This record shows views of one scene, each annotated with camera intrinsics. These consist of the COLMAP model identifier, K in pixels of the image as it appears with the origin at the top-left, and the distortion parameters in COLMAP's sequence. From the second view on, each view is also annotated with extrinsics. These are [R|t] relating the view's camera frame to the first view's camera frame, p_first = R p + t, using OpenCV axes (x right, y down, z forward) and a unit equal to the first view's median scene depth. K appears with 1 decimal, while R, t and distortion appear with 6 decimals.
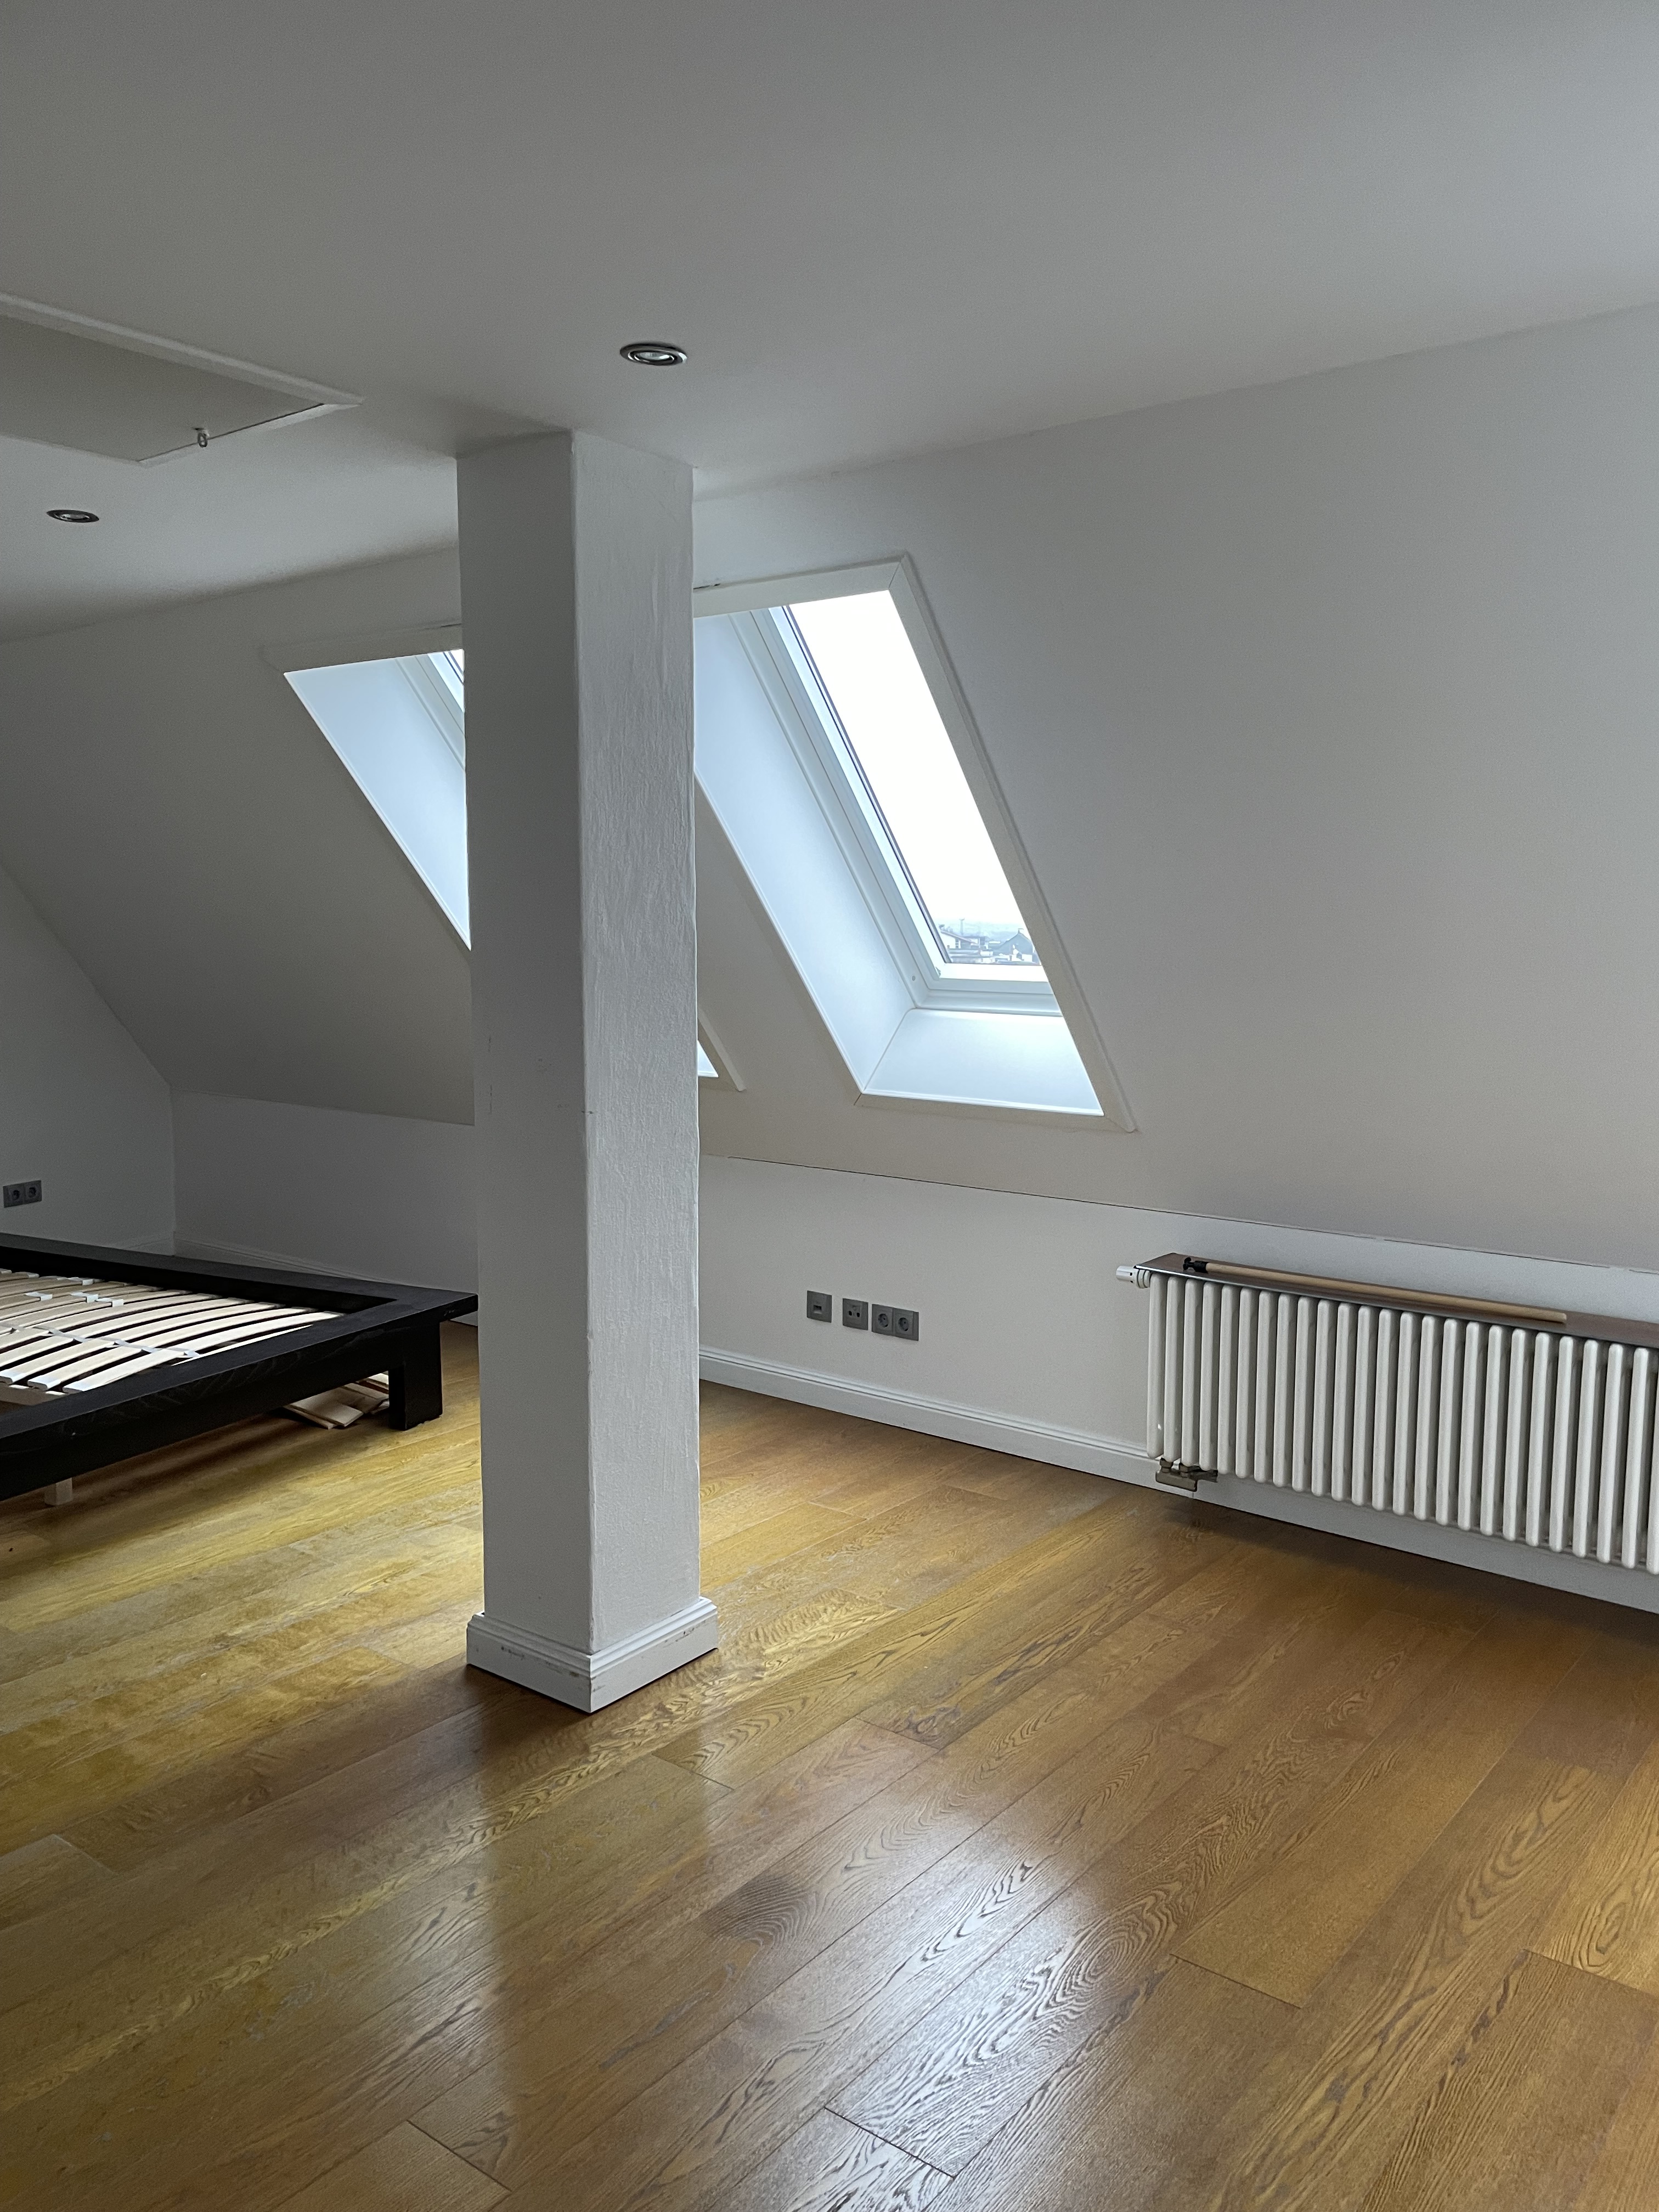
lens RADIAL K [[1683.8, 0, 819.5], [0, 1683.8, 1109.4], [0, 0, 1]] dist [0.097869, -0.136037]
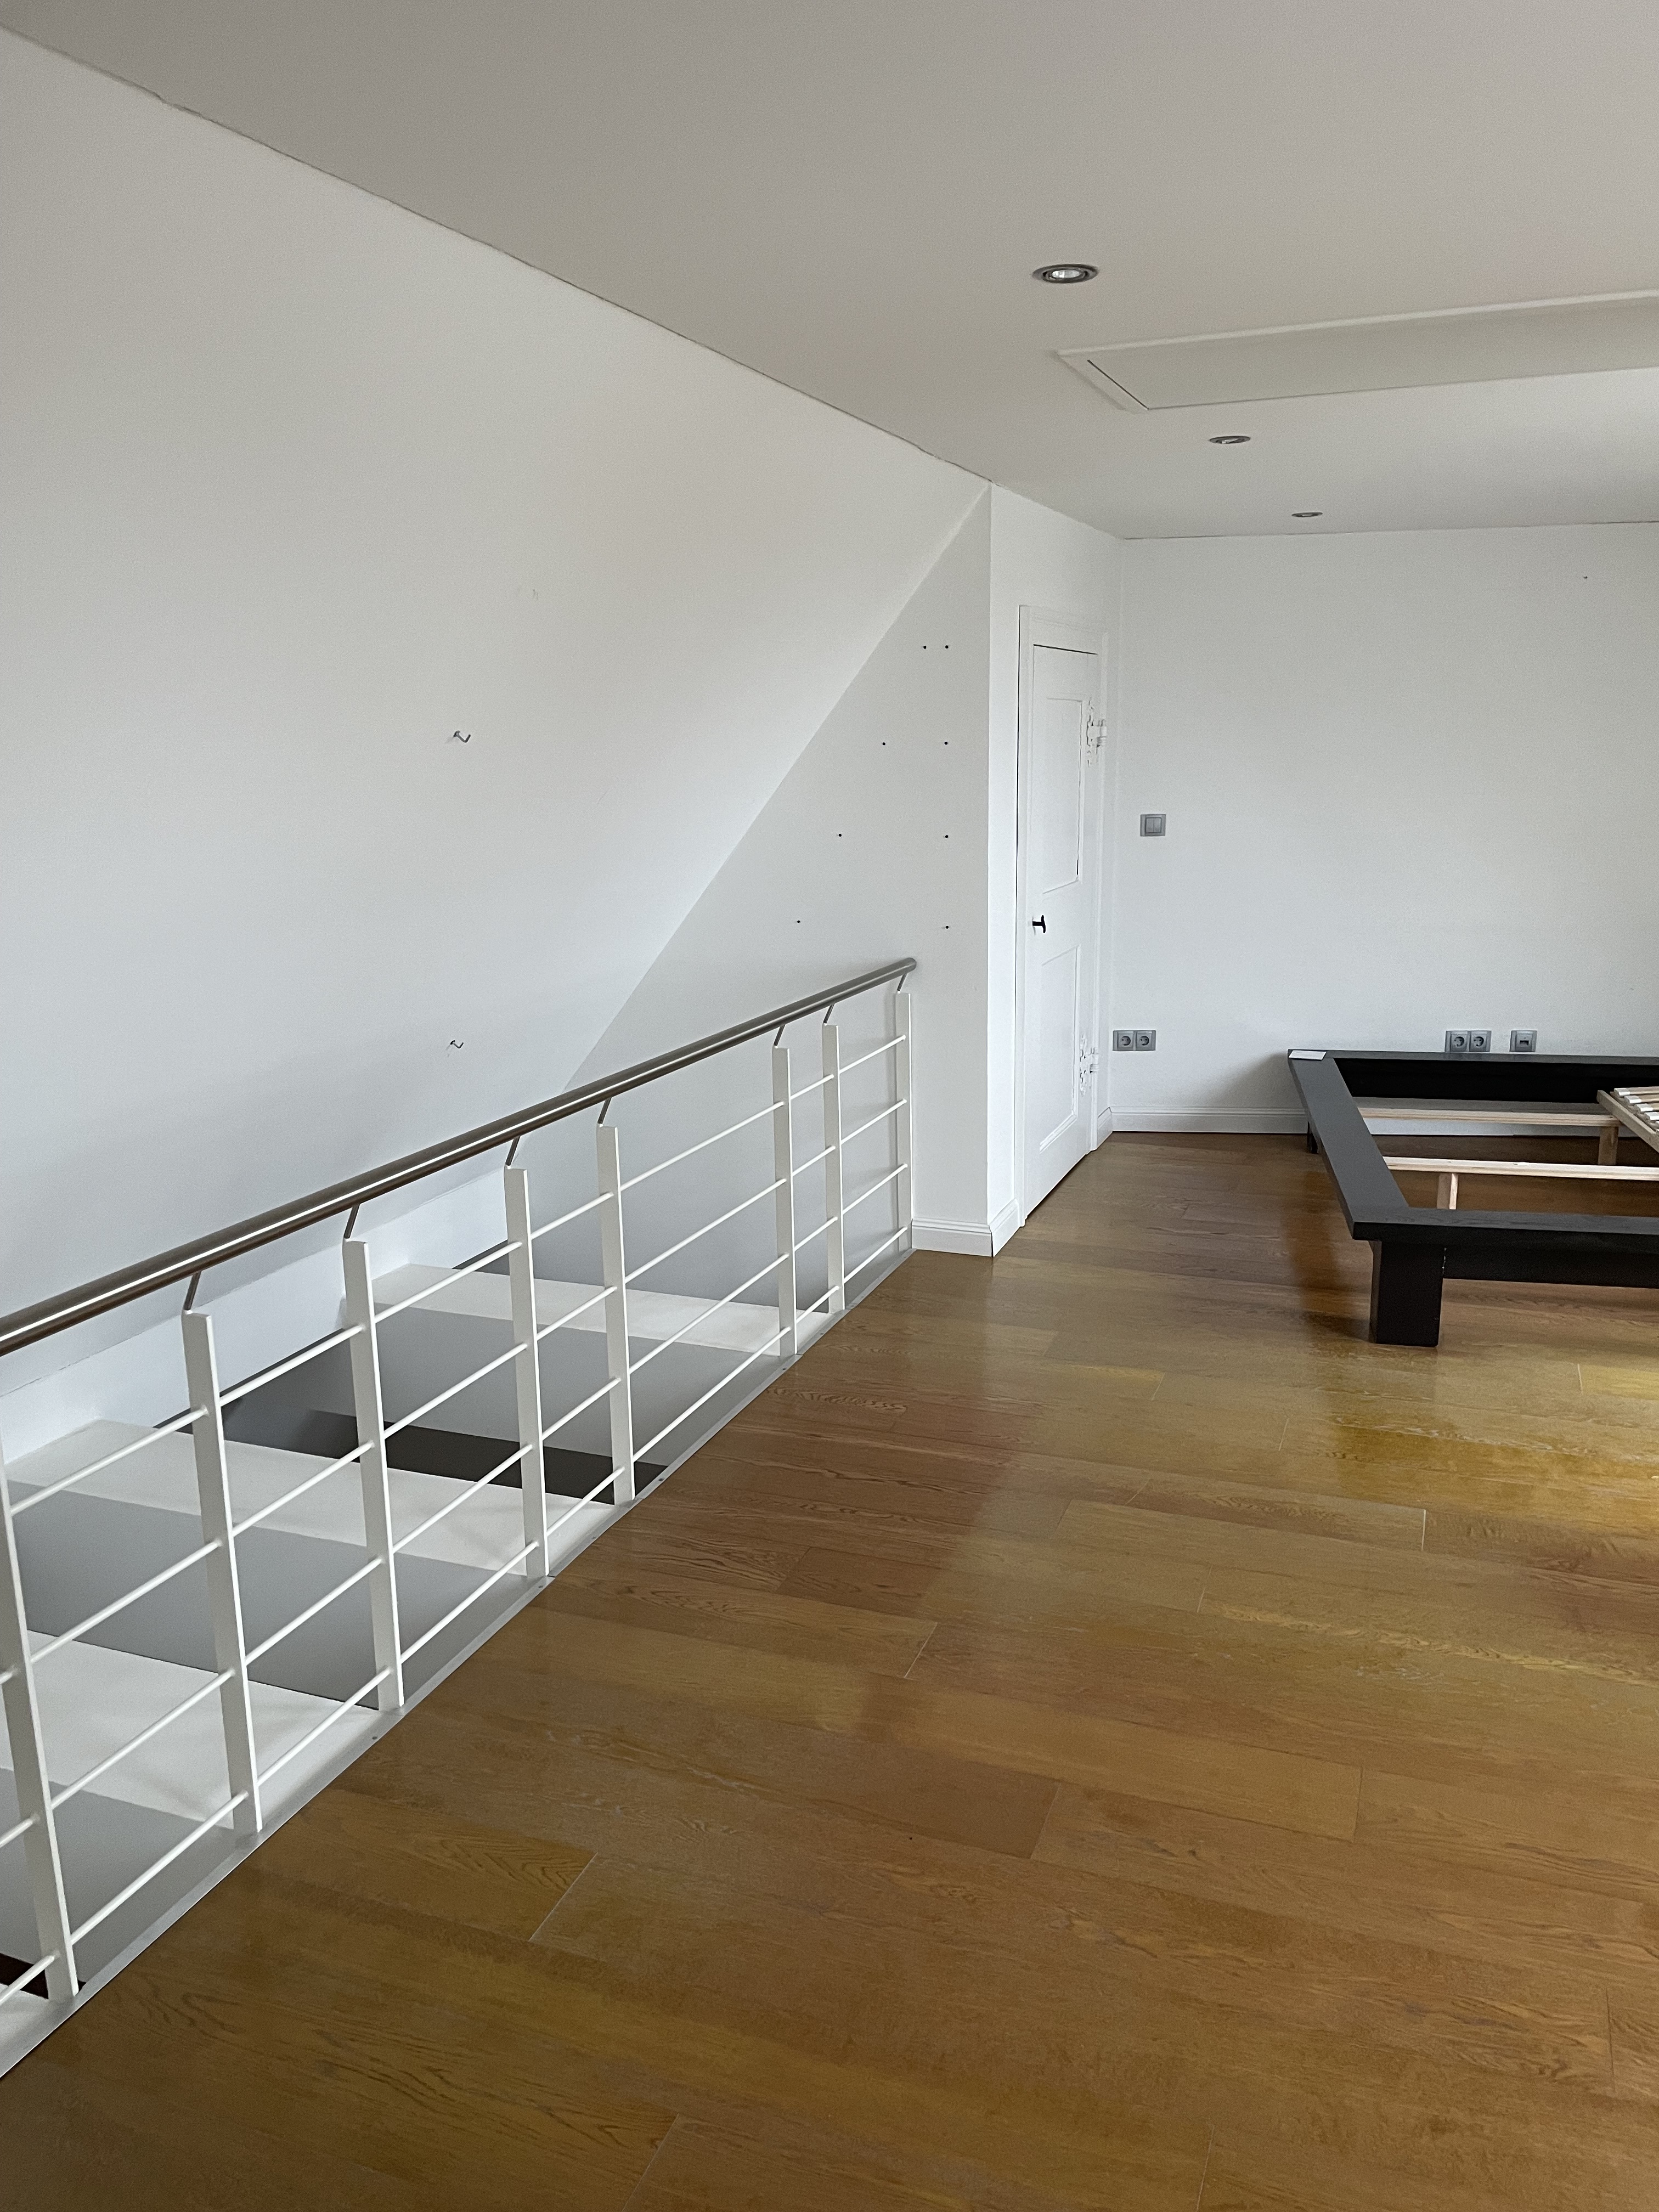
lens RADIAL K [[1683.8, 0, 819.5], [0, 1683.8, 1109.4], [0, 0, 1]] dist [0.097869, -0.136037]
pose [[0.312682, 0.208802, -0.926624, 0.702347], [-0.130712, 0.975717, 0.175757, -0.021058], [0.940821, 0.066164, 0.332382, 0.238031]]
